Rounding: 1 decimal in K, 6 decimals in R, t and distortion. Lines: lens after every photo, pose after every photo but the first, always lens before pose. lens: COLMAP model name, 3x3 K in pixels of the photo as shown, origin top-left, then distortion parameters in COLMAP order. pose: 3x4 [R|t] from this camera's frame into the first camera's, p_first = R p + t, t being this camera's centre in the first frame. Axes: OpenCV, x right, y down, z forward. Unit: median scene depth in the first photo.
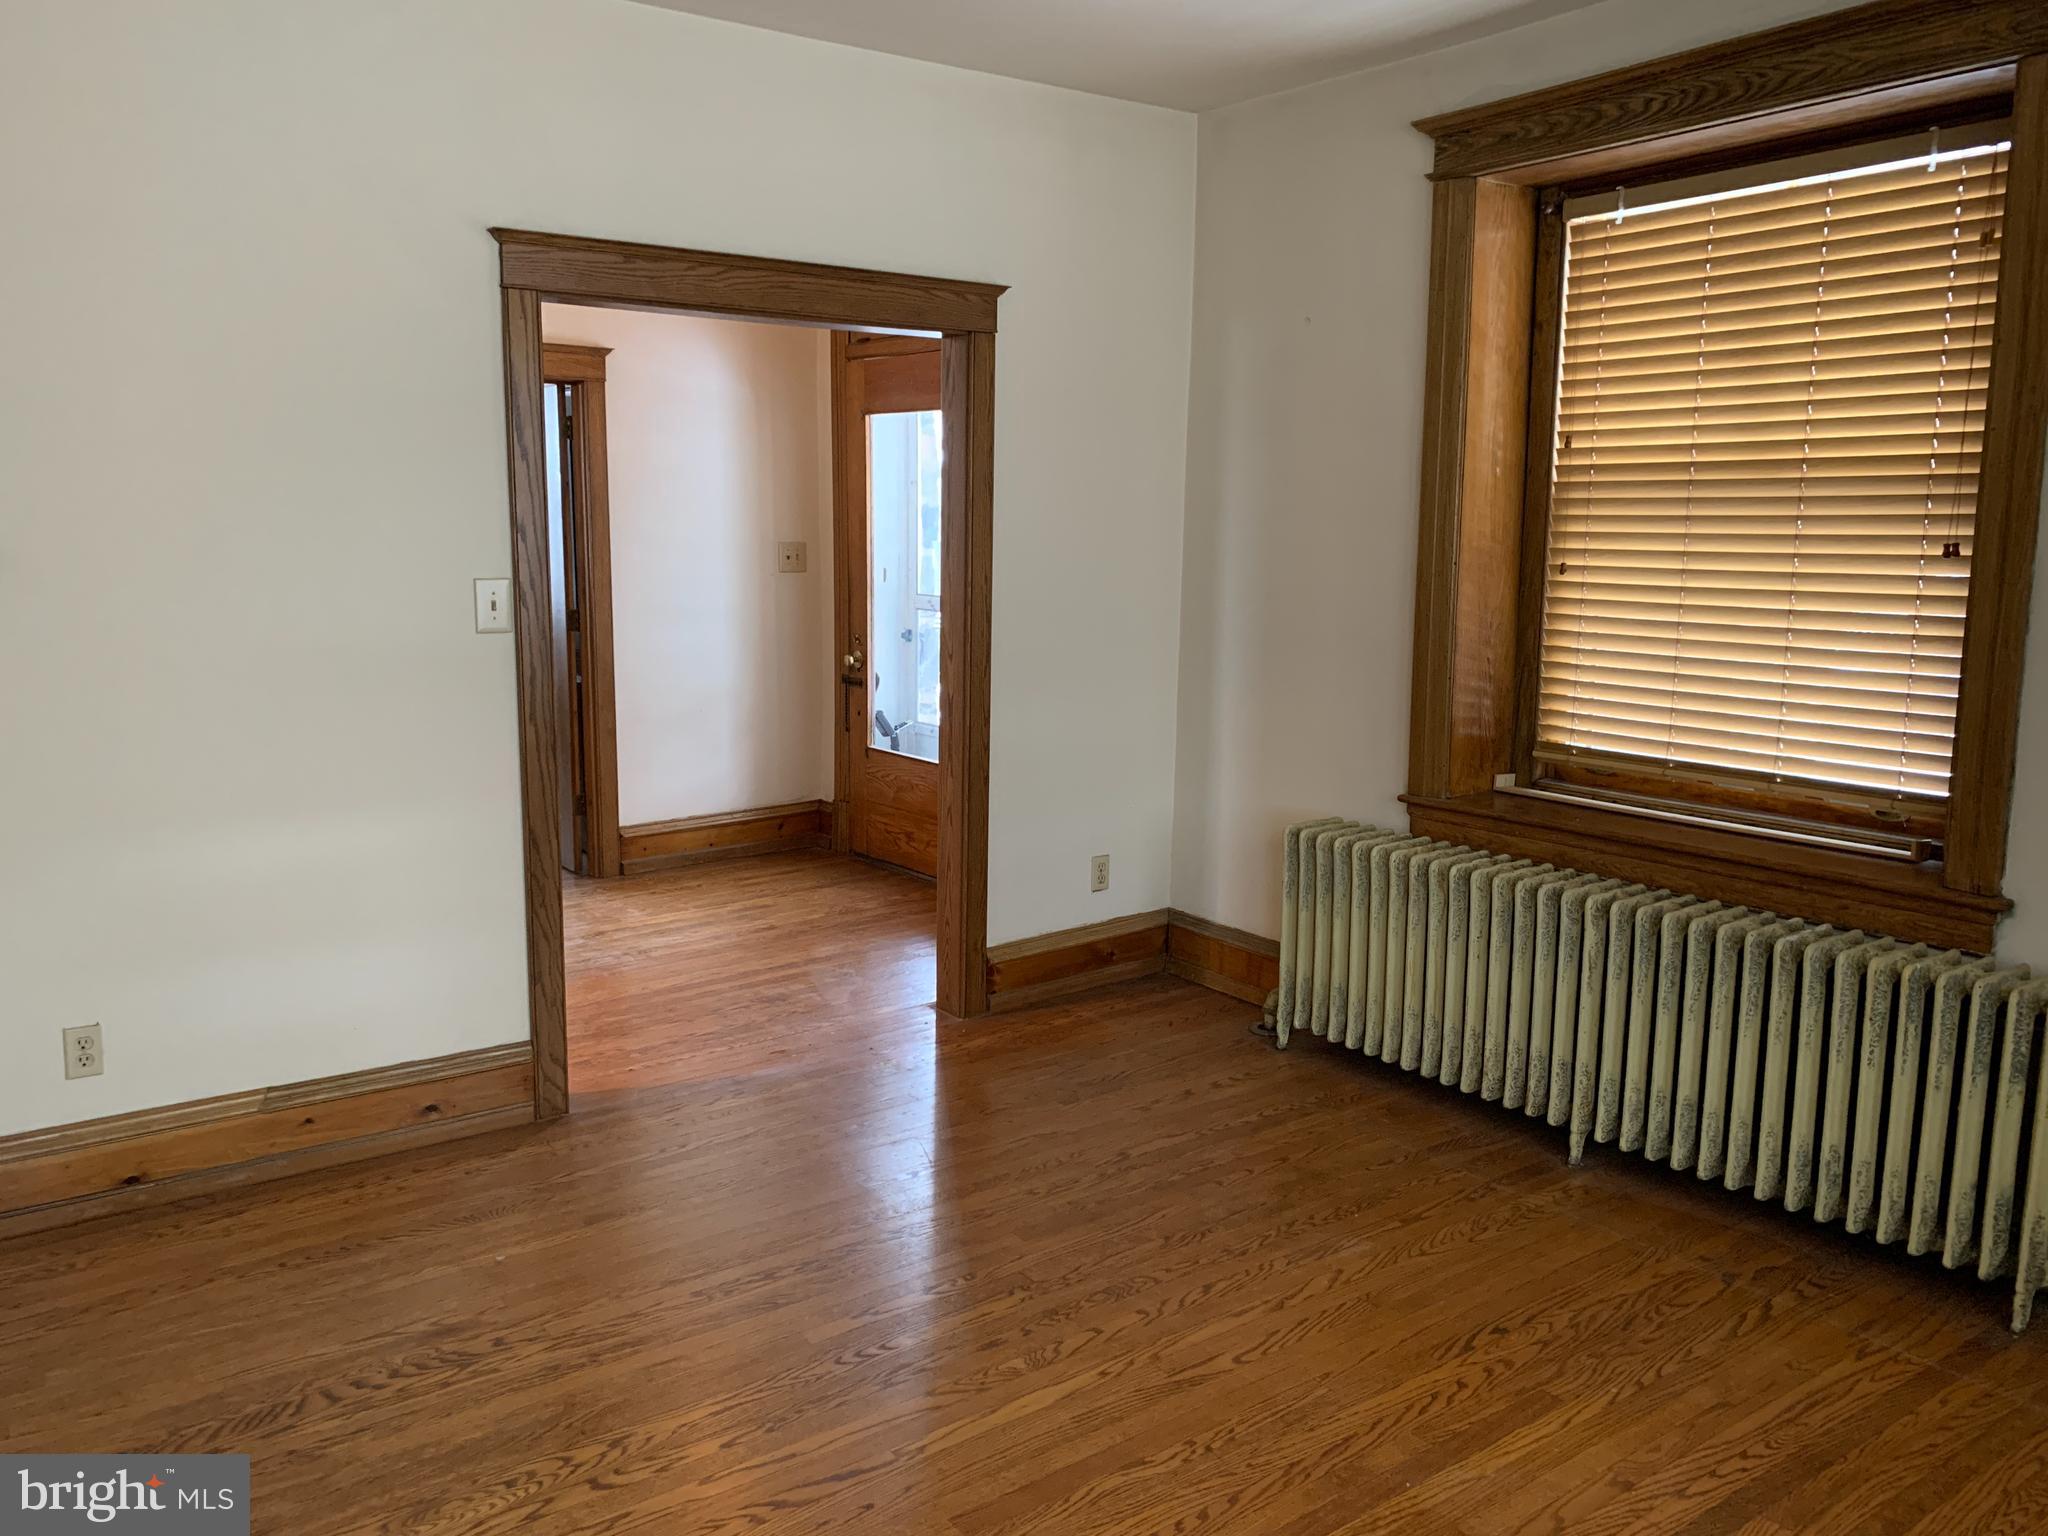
lens RADIAL K [[1569.8, 0, 1025.6], [0, 1569.8, 776.0], [0, 0, 1]] dist [0.051497, -0.053091]
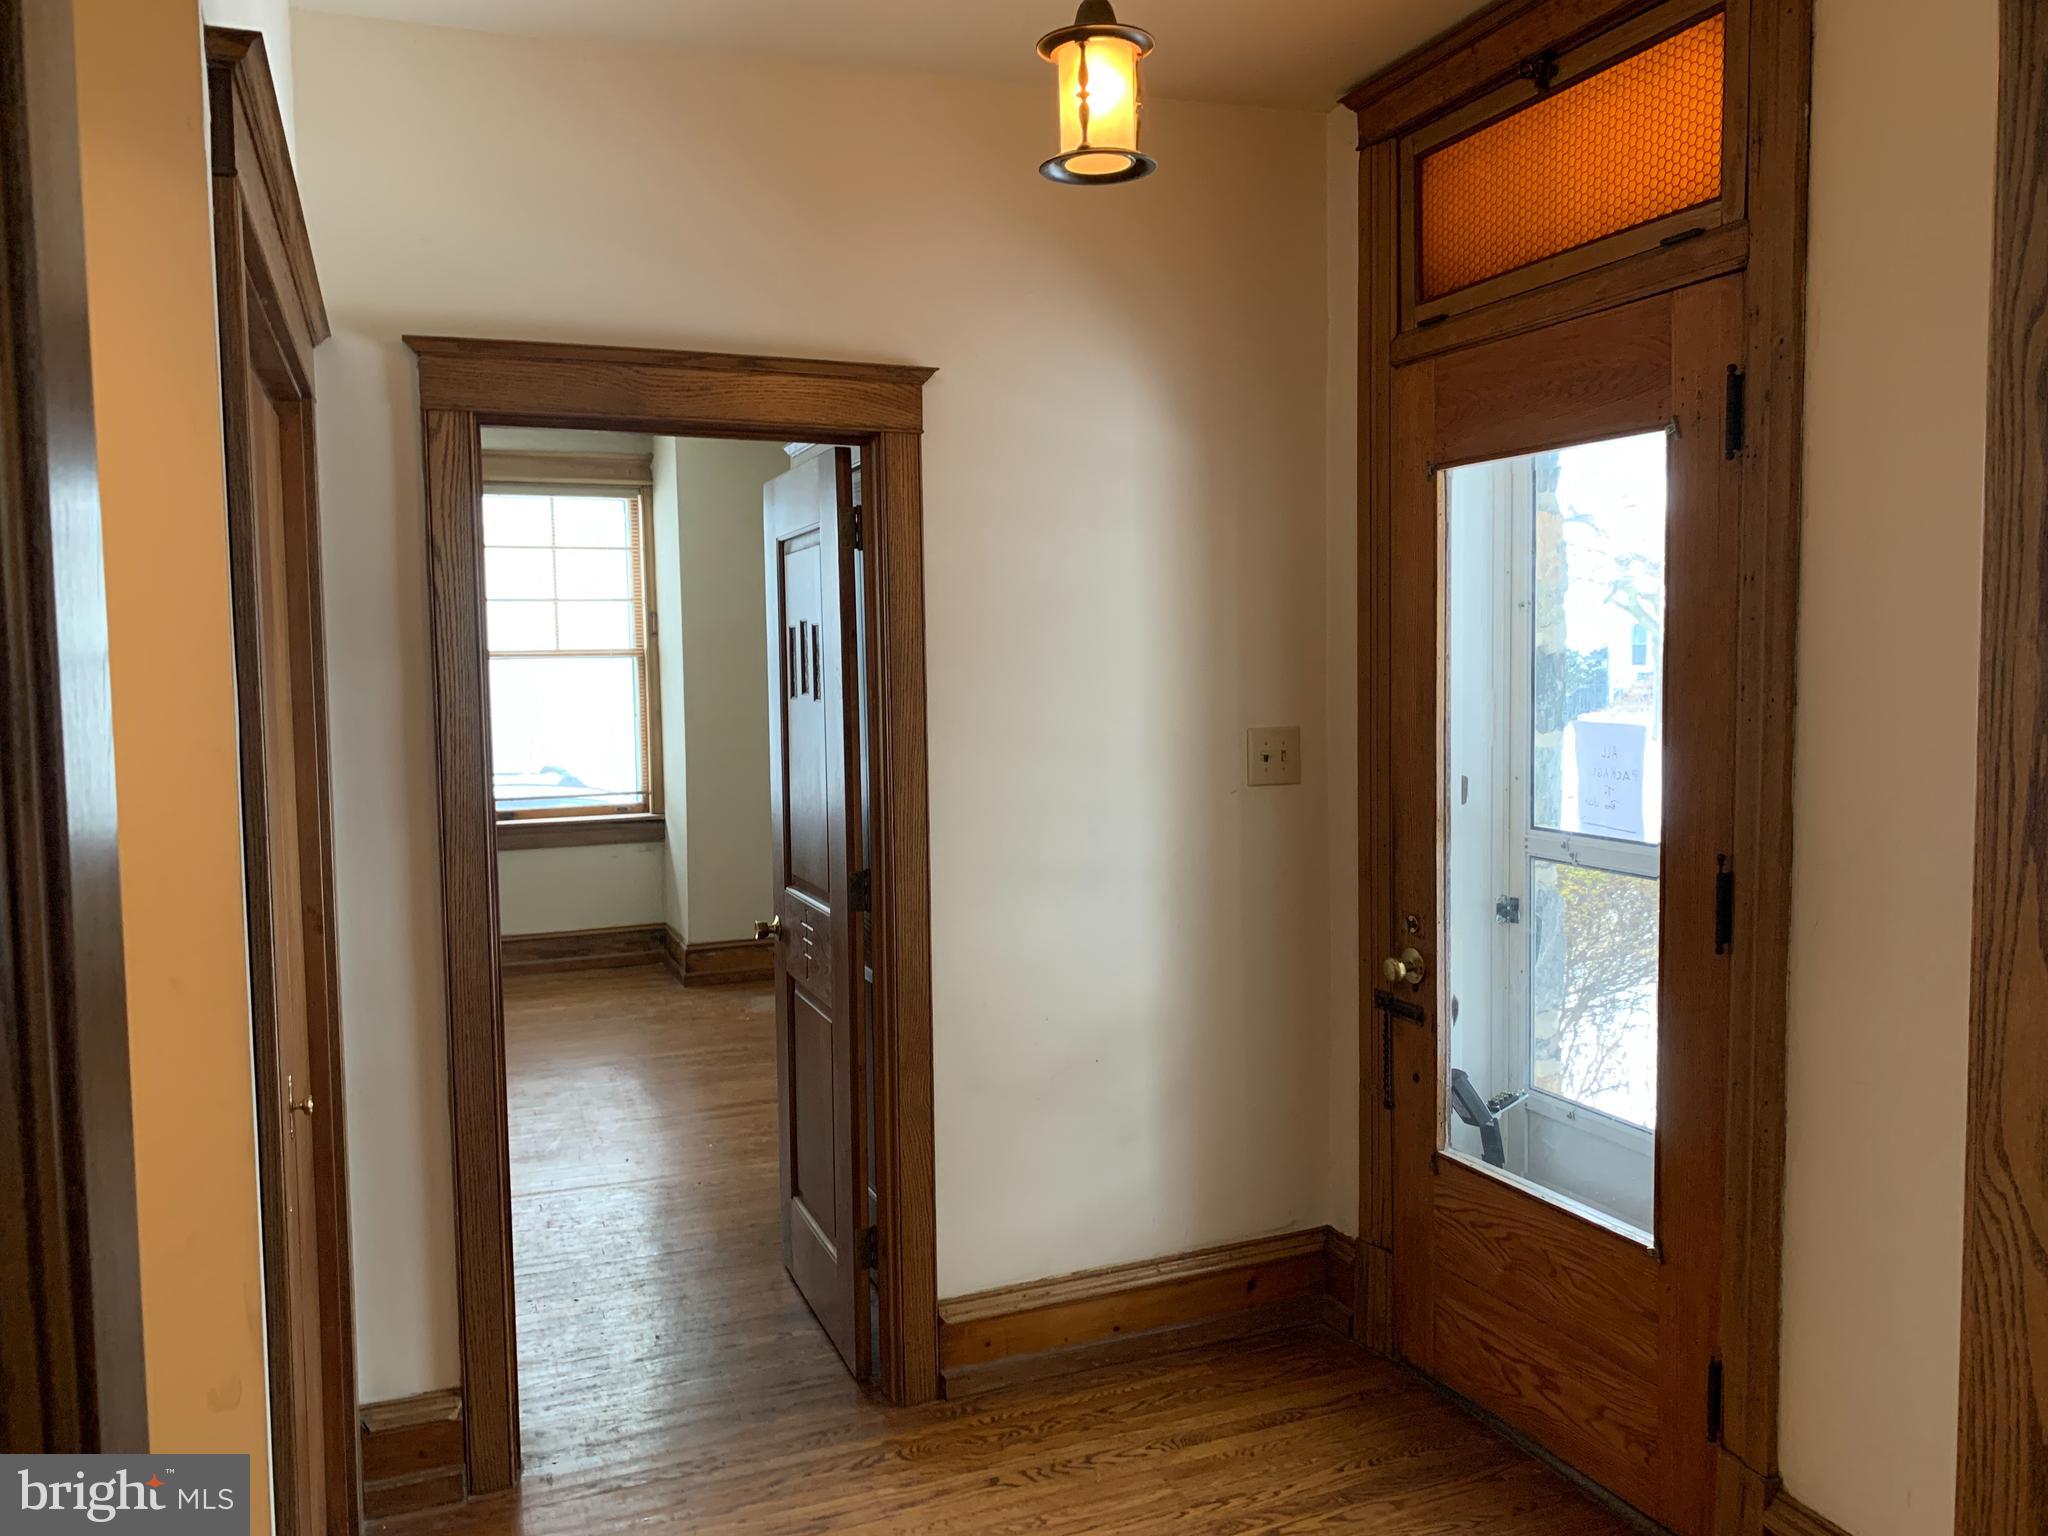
lens RADIAL K [[1569.8, 0, 1036.0], [0, 1569.8, 761.9], [0, 0, 1]] dist [0.051497, -0.053091]
pose [[0.967470, -0.008631, -0.252838, -0.096213], [-0.012789, 0.996471, -0.082953, -0.095658], [0.252662, 0.083488, 0.963946, 0.495258]]
